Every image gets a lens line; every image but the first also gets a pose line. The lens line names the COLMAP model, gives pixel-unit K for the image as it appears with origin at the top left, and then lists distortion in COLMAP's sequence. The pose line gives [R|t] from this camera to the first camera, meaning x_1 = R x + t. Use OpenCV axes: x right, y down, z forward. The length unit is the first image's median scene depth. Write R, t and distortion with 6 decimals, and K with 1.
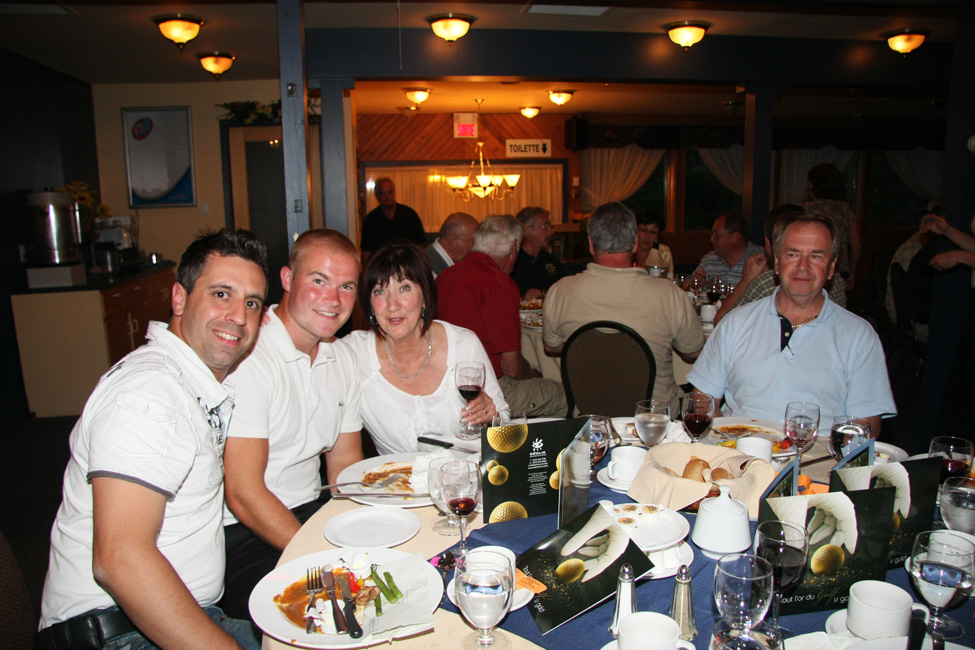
lens RADIAL K [[777.9, 0, 489.8], [0, 777.9, 327.5], [0, 0, 1]] dist [-0.130436, 0.084324]
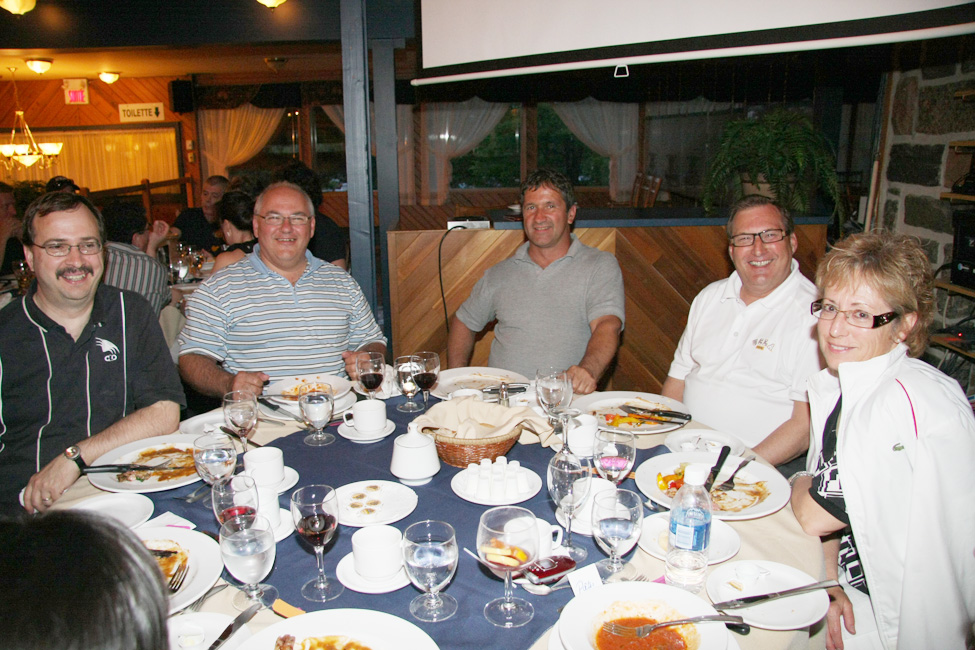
lens RADIAL K [[777.9, 0, 483.3], [0, 777.9, 324.2], [0, 0, 1]] dist [-0.130436, 0.084324]
pose [[0.992842, 0.025316, -0.116718, 0.619141], [-0.018647, 0.998149, 0.057880, -0.024586], [0.117967, -0.055289, 0.991477, 0.074051]]
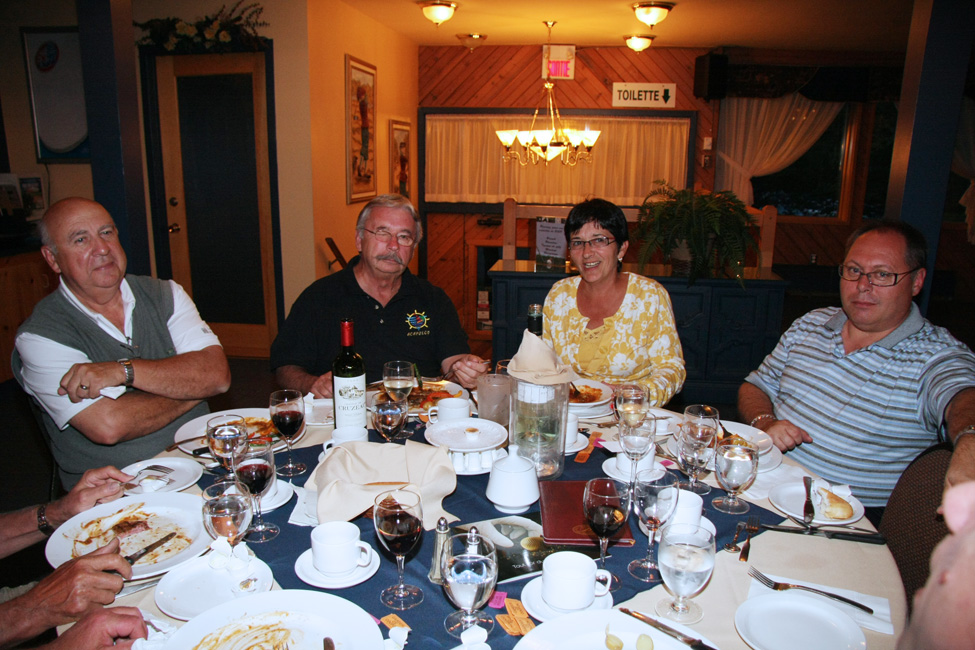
lens RADIAL K [[777.9, 0, 493.1], [0, 777.9, 321.7], [0, 0, 1]] dist [-0.130436, 0.084324]
pose [[0.962655, 0.090574, -0.255130, 0.119355], [-0.076873, 0.995036, 0.063191, -0.054518], [0.259588, -0.041219, 0.964840, 0.258622]]
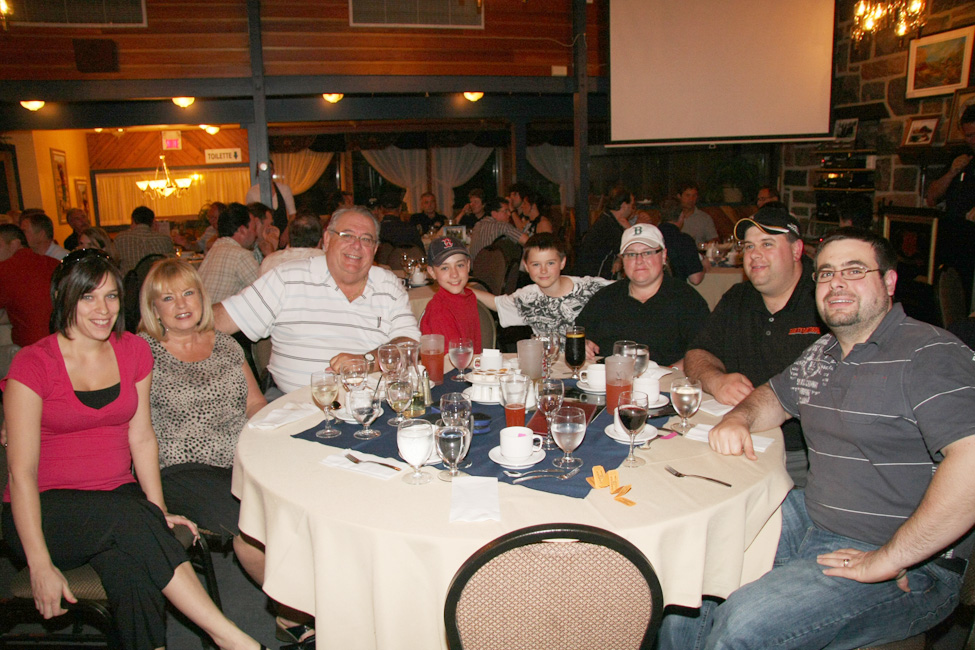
lens RADIAL K [[777.9, 0, 481.1], [0, 777.9, 334.4], [0, 0, 1]] dist [-0.130436, 0.084324]
pose [[0.992944, -0.040943, 0.111293, 0.334855], [0.038044, 0.998882, 0.028046, 0.052897], [-0.112317, -0.023614, 0.993392, -0.351399]]
